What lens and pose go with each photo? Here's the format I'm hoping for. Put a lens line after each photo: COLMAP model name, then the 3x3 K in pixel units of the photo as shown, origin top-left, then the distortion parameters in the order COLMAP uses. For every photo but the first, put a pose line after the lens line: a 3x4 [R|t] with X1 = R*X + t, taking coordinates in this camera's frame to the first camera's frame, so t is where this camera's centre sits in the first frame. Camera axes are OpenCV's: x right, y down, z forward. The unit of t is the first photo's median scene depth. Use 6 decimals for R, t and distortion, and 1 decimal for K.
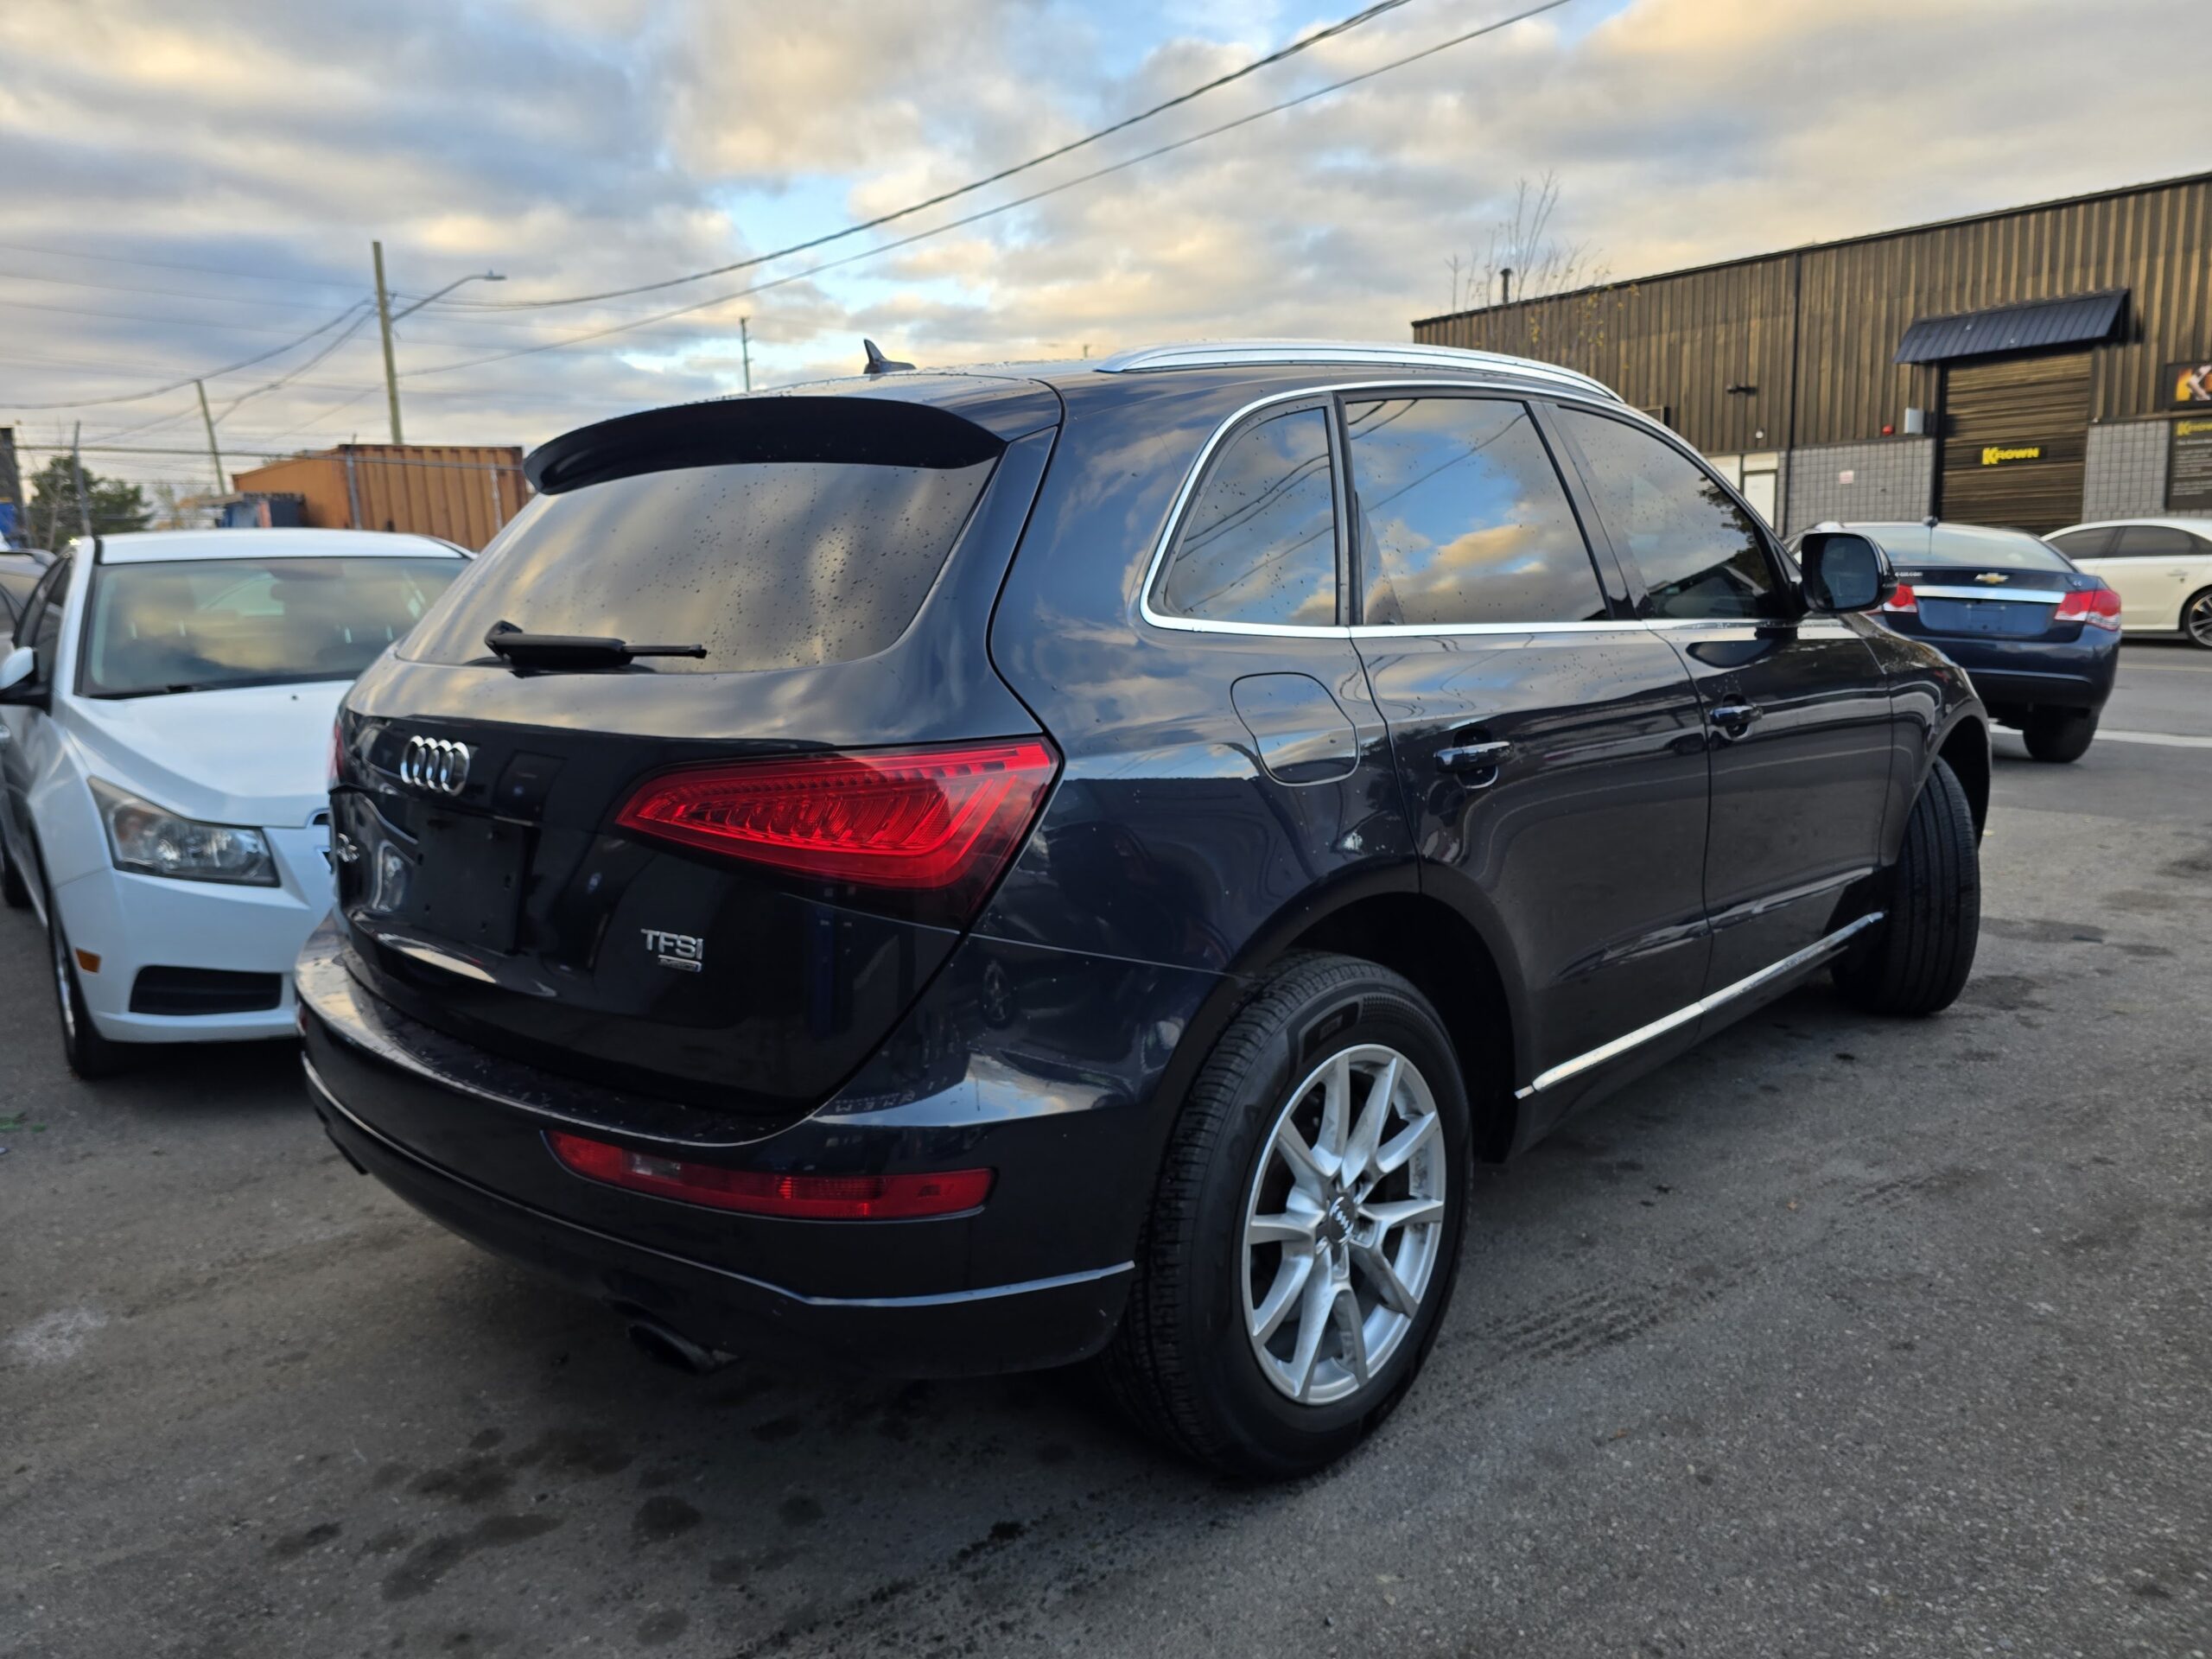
lens RADIAL K [[1536.5, 0, 1094.5], [0, 1536.5, 839.2], [0, 0, 1]] dist [0.071982, -0.076386]
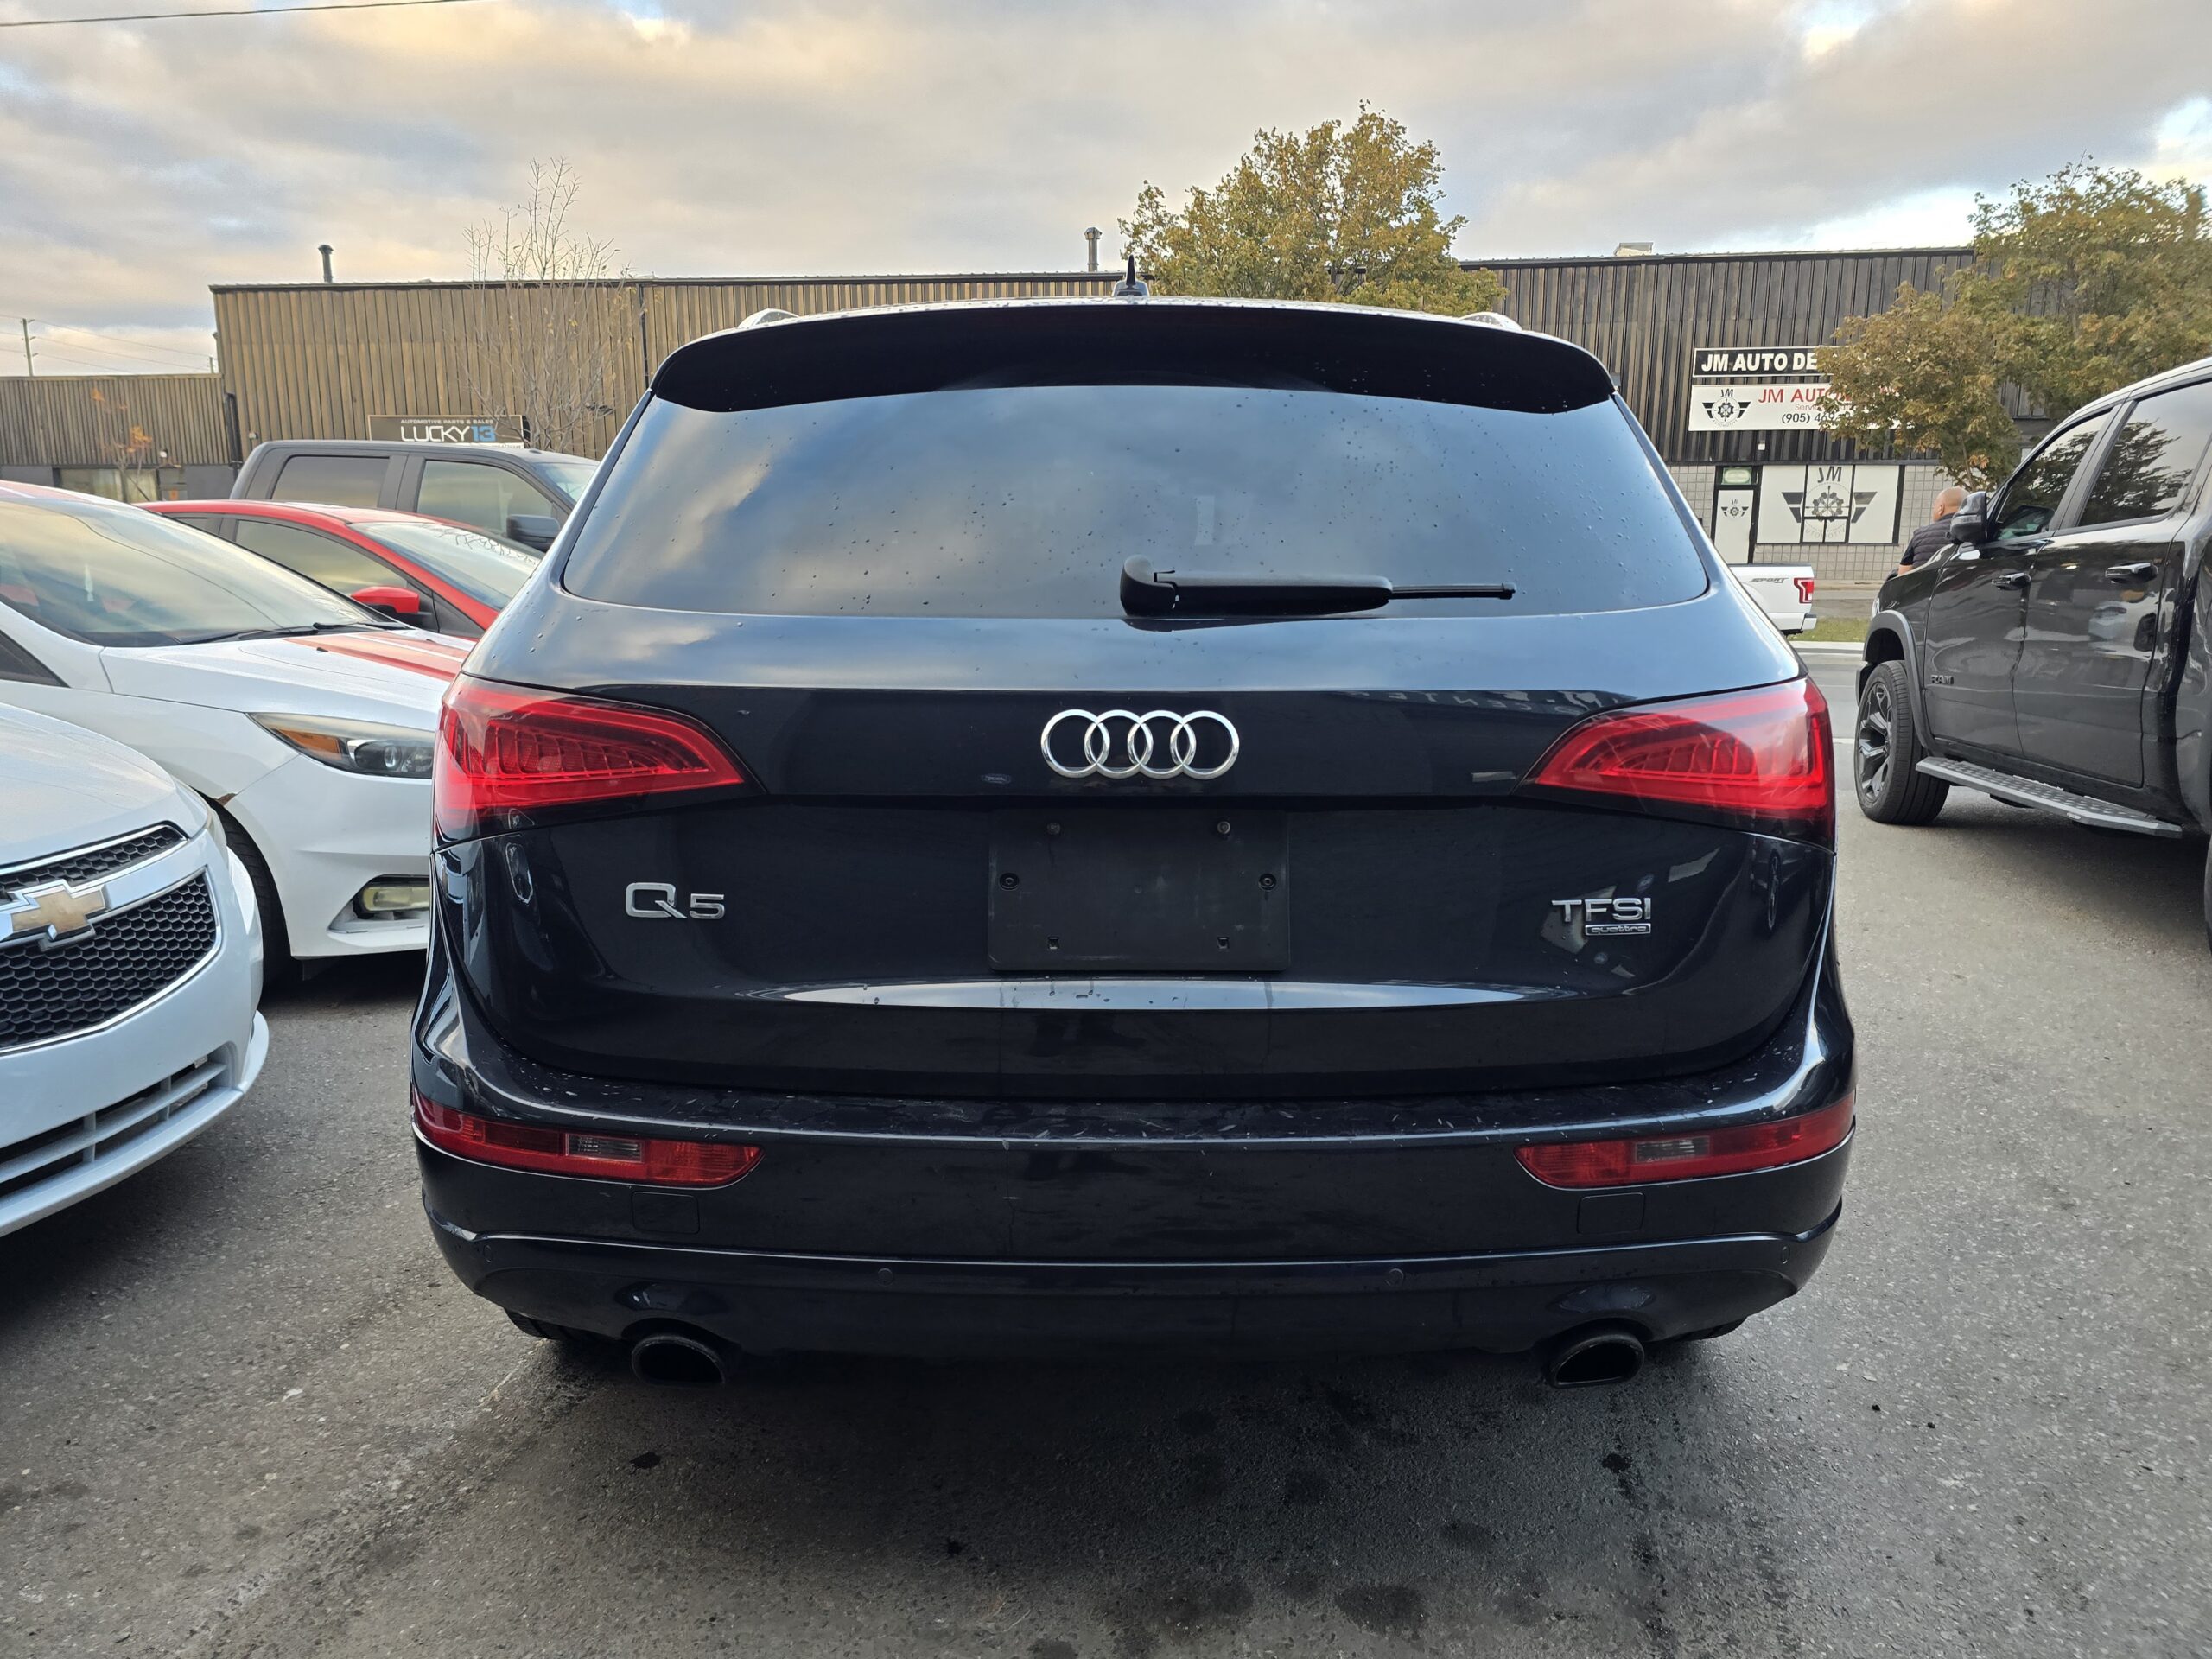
lens RADIAL K [[1536.5, 0, 1094.5], [0, 1536.5, 839.2], [0, 0, 1]] dist [0.071982, -0.076386]
pose [[0.702913, -0.090268, 0.705524, -0.417807], [0.098360, 0.994720, 0.029273, -0.010936], [-0.704442, 0.048819, 0.708081, 0.212254]]
